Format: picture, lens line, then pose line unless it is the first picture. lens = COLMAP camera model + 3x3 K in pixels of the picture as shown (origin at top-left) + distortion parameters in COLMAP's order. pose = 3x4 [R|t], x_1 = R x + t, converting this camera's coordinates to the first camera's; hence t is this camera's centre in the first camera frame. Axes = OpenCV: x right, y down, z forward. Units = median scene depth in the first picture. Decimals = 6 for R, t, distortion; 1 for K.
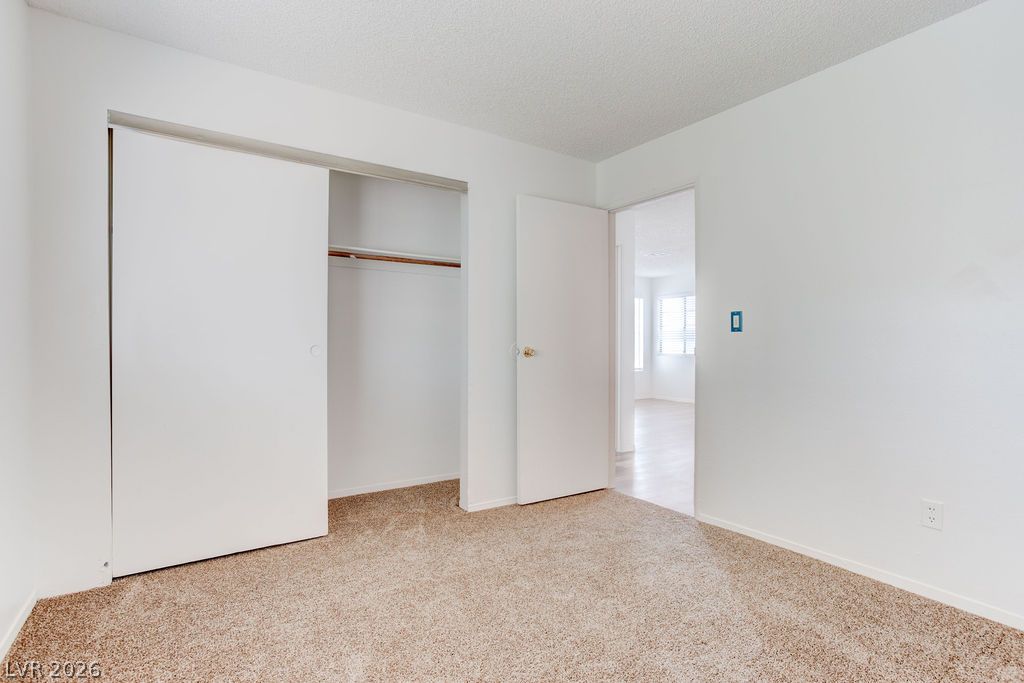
lens RADIAL K [[495.6, 0, 517.7], [0, 495.6, 348.4], [0, 0, 1]] dist [-0.052253, 0.027755]
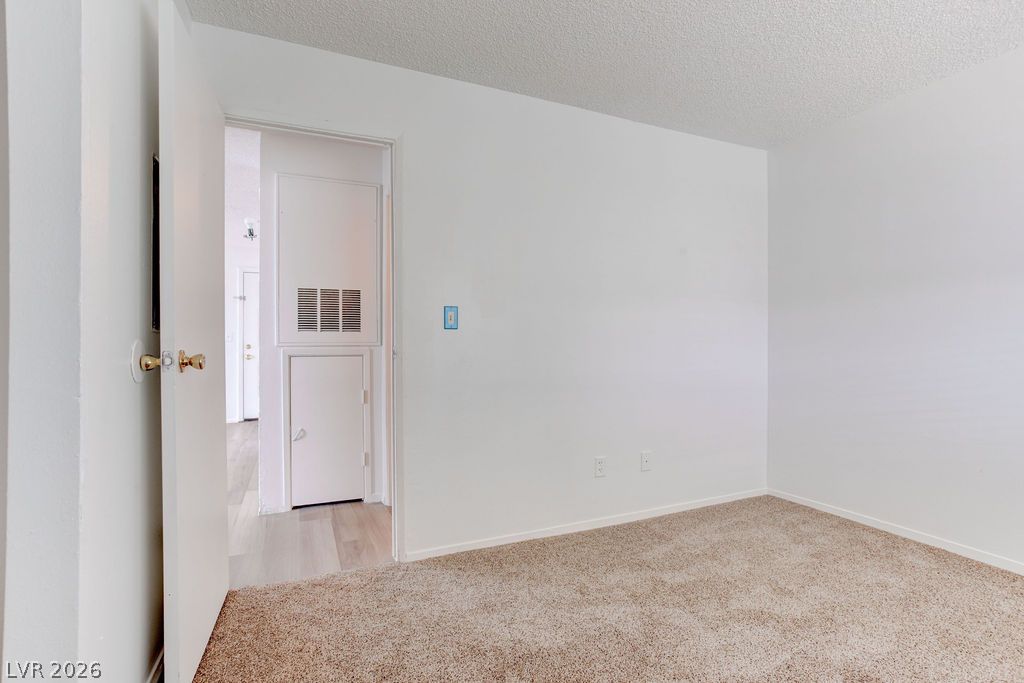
lens RADIAL K [[495.6, 0, 511.2], [0, 495.6, 344.0], [0, 0, 1]] dist [-0.052253, 0.027755]
pose [[0.171707, -0.001618, 0.985147, -0.416217], [0.011514, 0.999934, -0.000364, -0.005276], [-0.985081, 0.011406, 0.171714, 0.732351]]
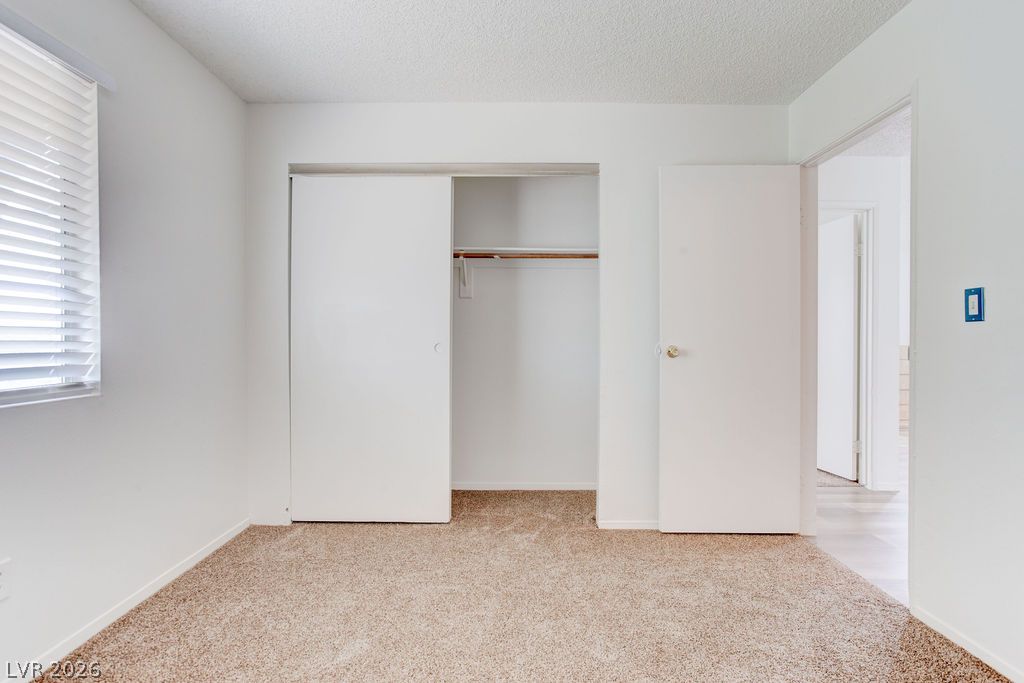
lens RADIAL K [[495.6, 0, 515.9], [0, 495.6, 344.3], [0, 0, 1]] dist [-0.052253, 0.027755]
pose [[0.828435, 0.002774, -0.560079, 0.308383], [-0.005879, 0.999976, -0.003742, -0.000640], [0.560055, 0.006393, 0.828431, 0.186417]]
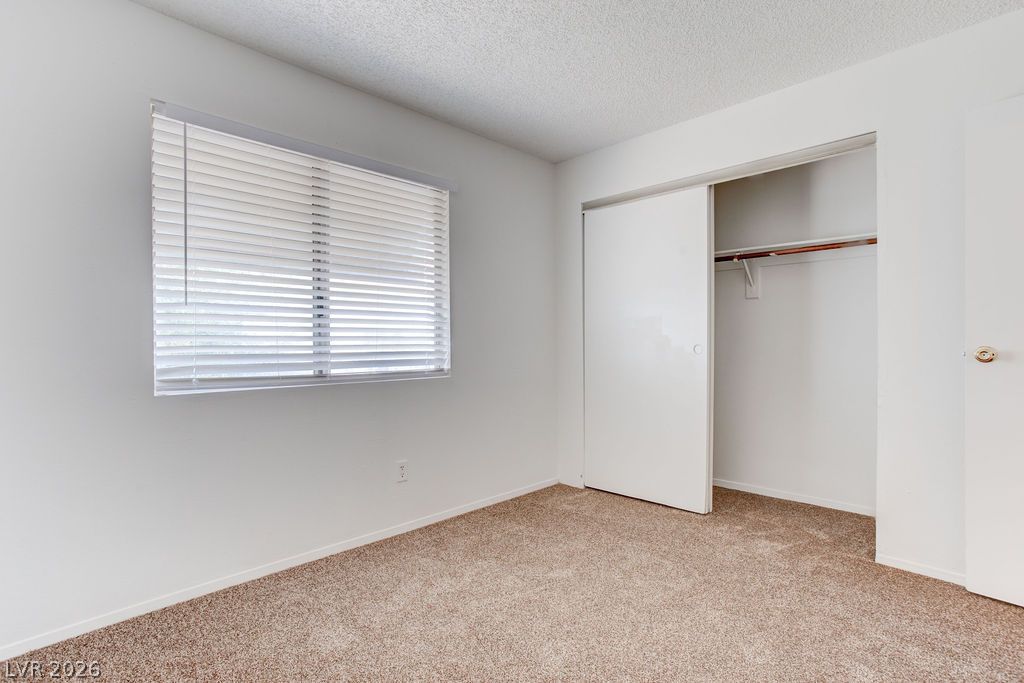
lens RADIAL K [[495.6, 0, 518.3], [0, 495.6, 351.1], [0, 0, 1]] dist [-0.052253, 0.027755]
pose [[0.190315, 0.010170, -0.981670, 0.589261], [-0.003580, 0.999947, 0.009665, -0.000761], [0.981717, 0.001675, 0.190341, 0.348009]]
